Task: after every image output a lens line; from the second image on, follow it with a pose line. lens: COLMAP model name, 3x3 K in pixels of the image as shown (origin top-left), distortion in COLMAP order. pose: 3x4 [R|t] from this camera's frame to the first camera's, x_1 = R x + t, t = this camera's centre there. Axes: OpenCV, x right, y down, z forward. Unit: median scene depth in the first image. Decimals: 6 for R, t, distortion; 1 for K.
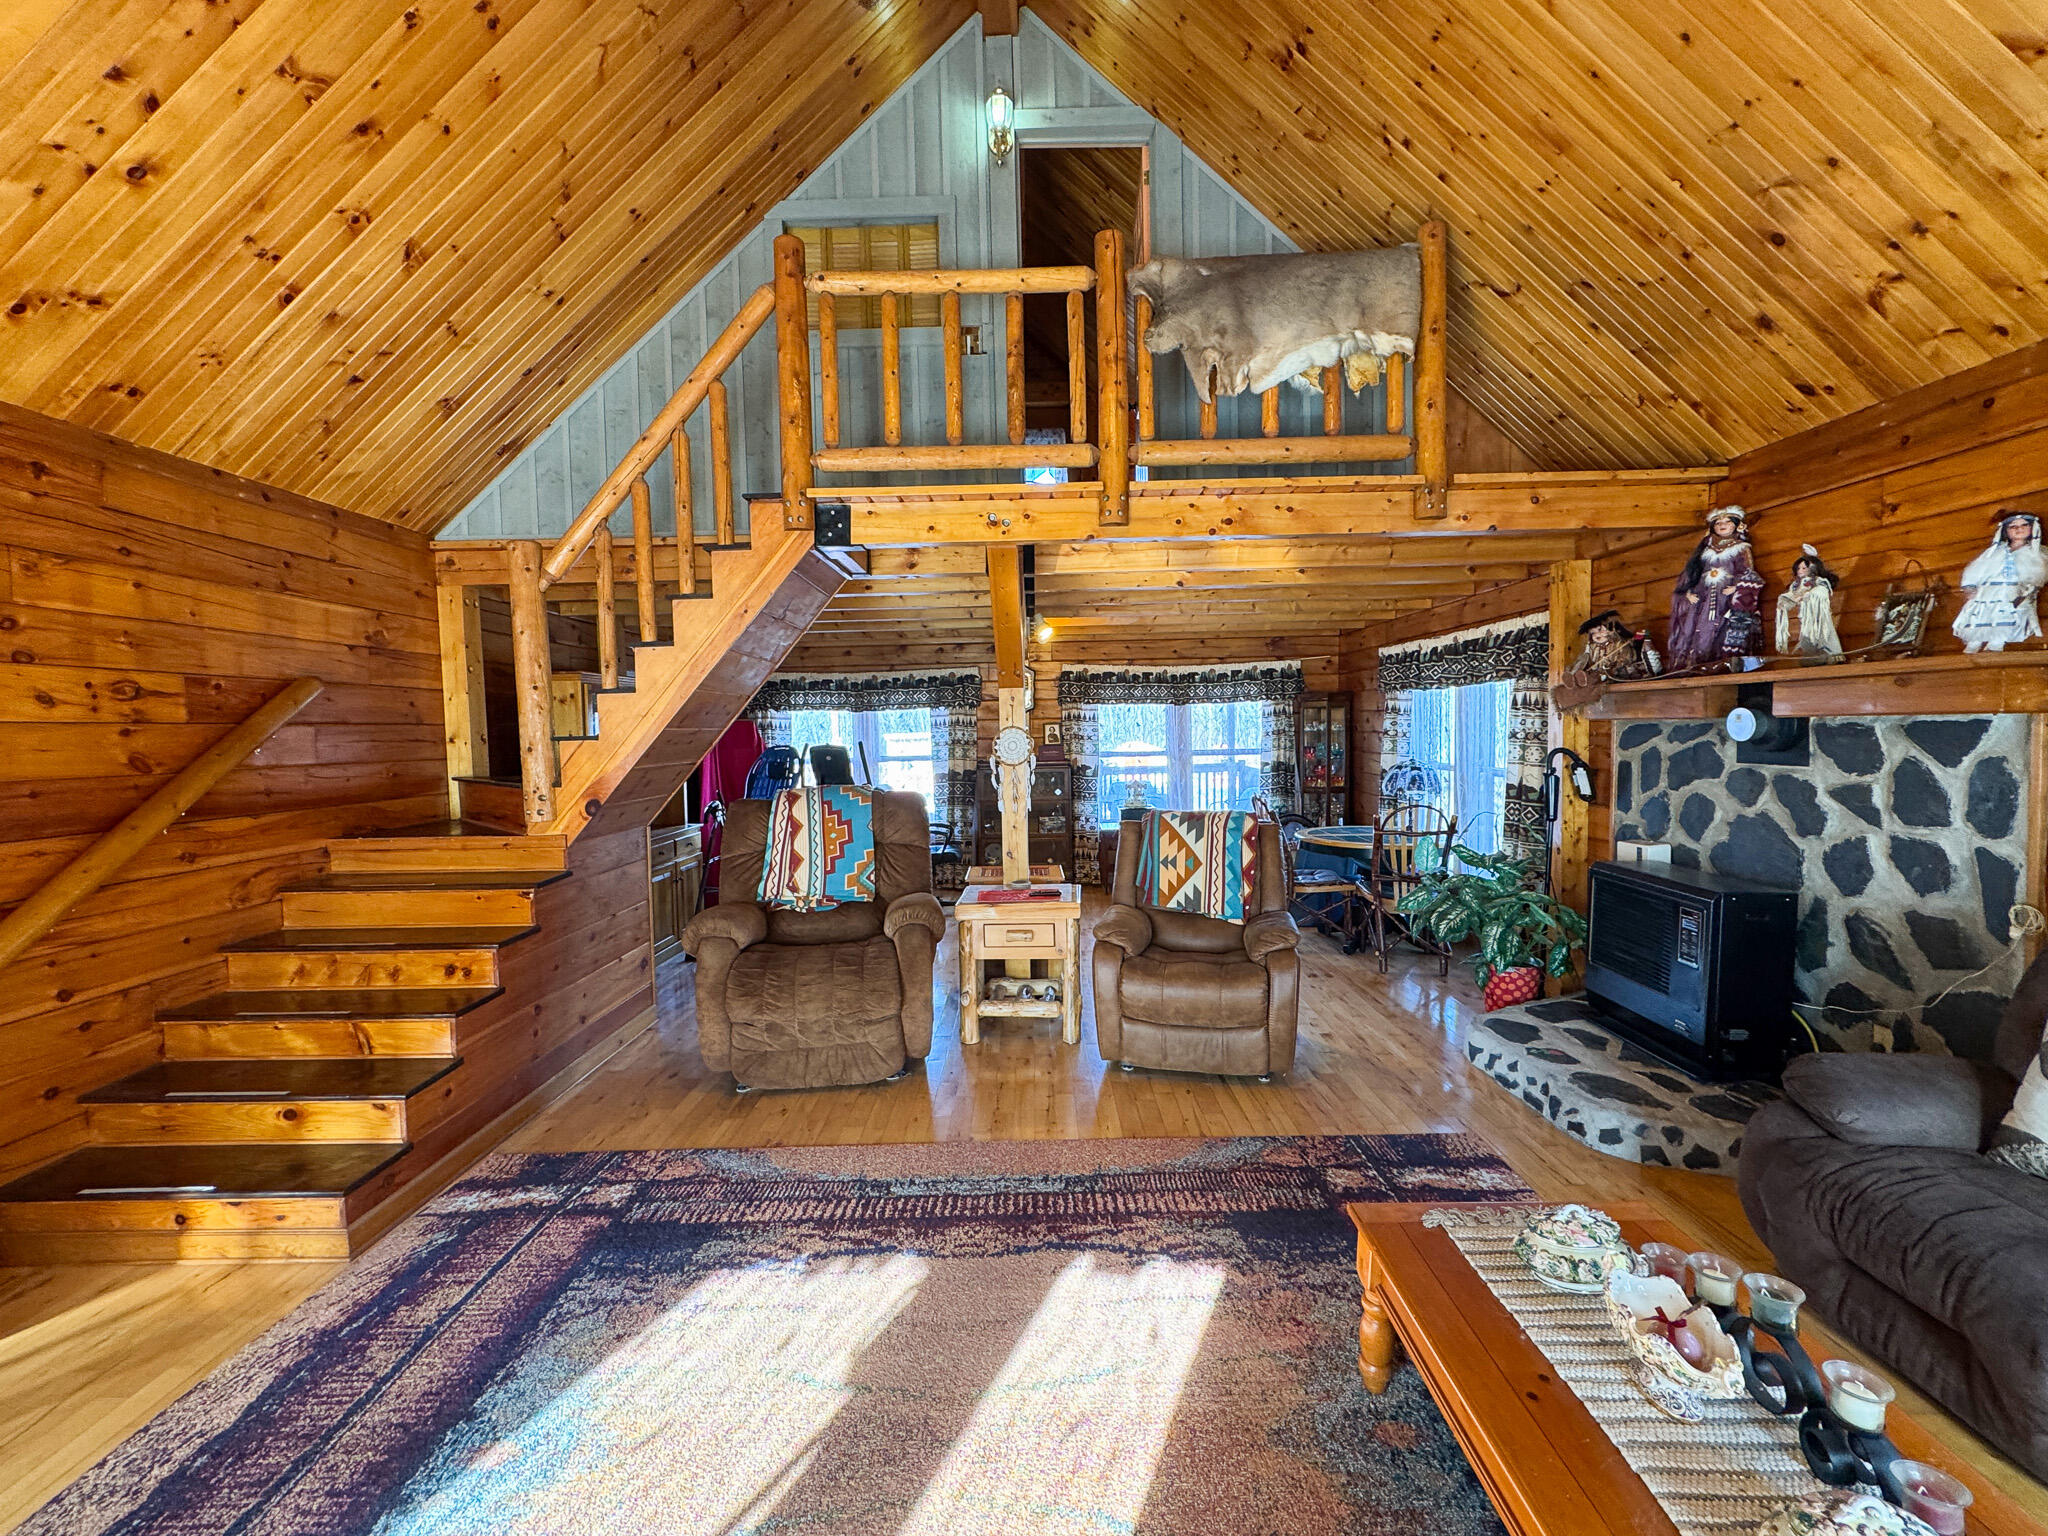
lens RADIAL K [[841.0, 0, 1030.6], [0, 841.0, 771.5], [0, 0, 1]] dist [-0.001584, 0.000036]
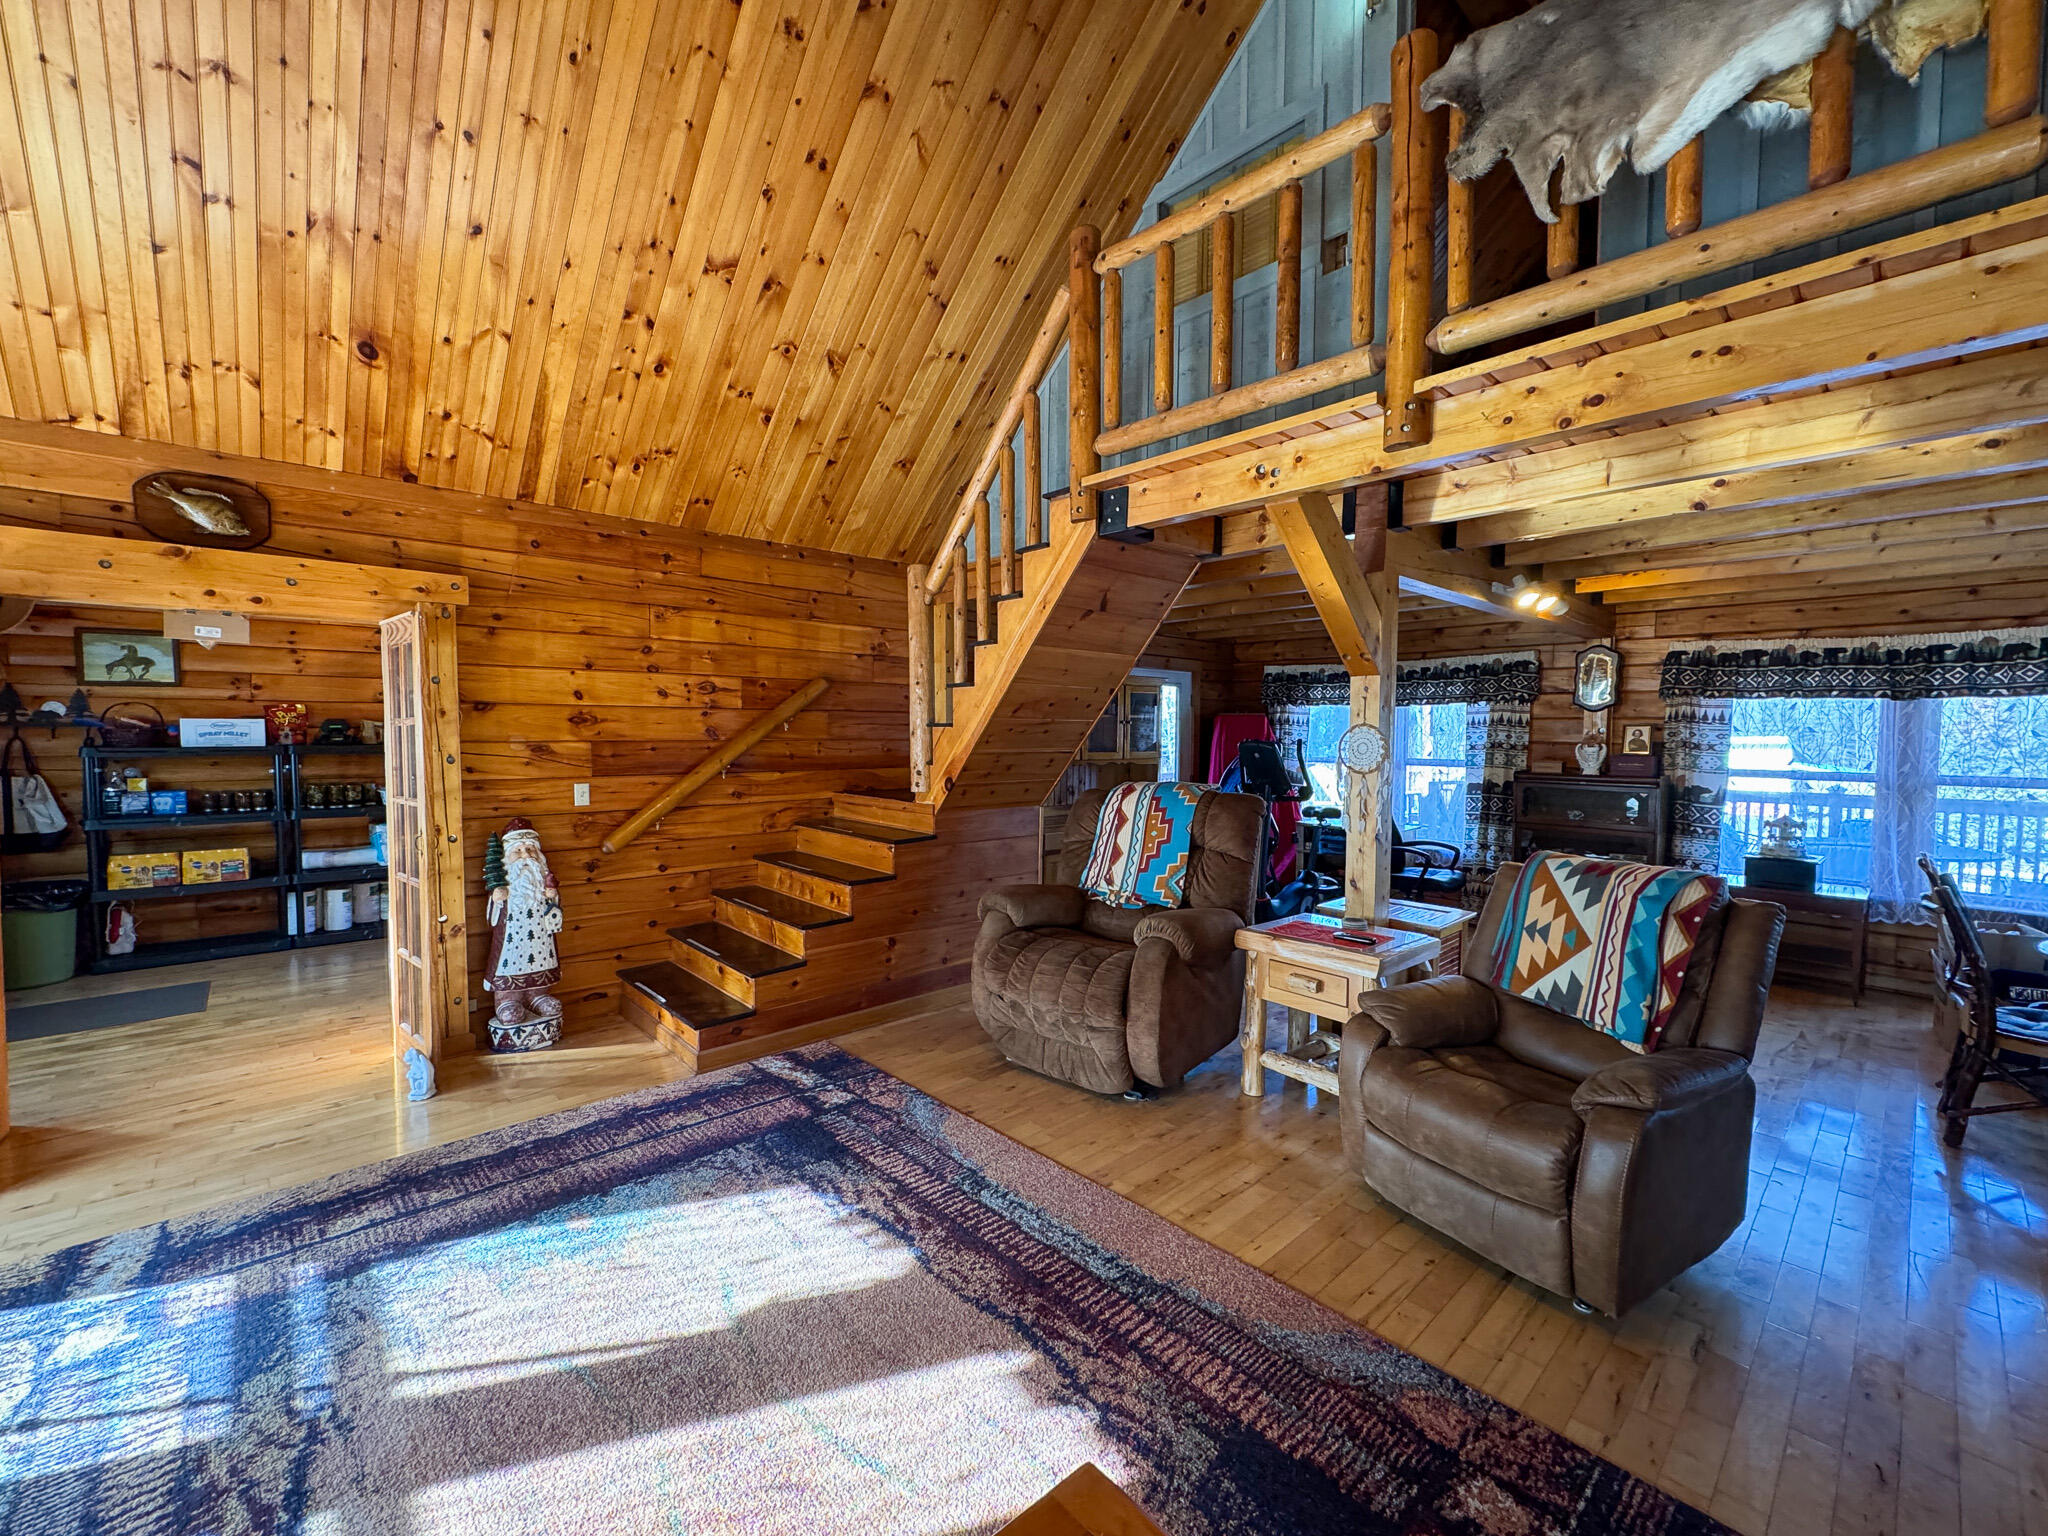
lens RADIAL K [[841.0, 0, 1030.6], [0, 841.0, 771.5], [0, 0, 1]] dist [-0.001584, 0.000036]
pose [[0.680114, 0.062726, -0.730418, 0.423738], [-0.059665, 0.997764, 0.030129, -0.017164], [0.730674, 0.023089, 0.682336, 0.278012]]
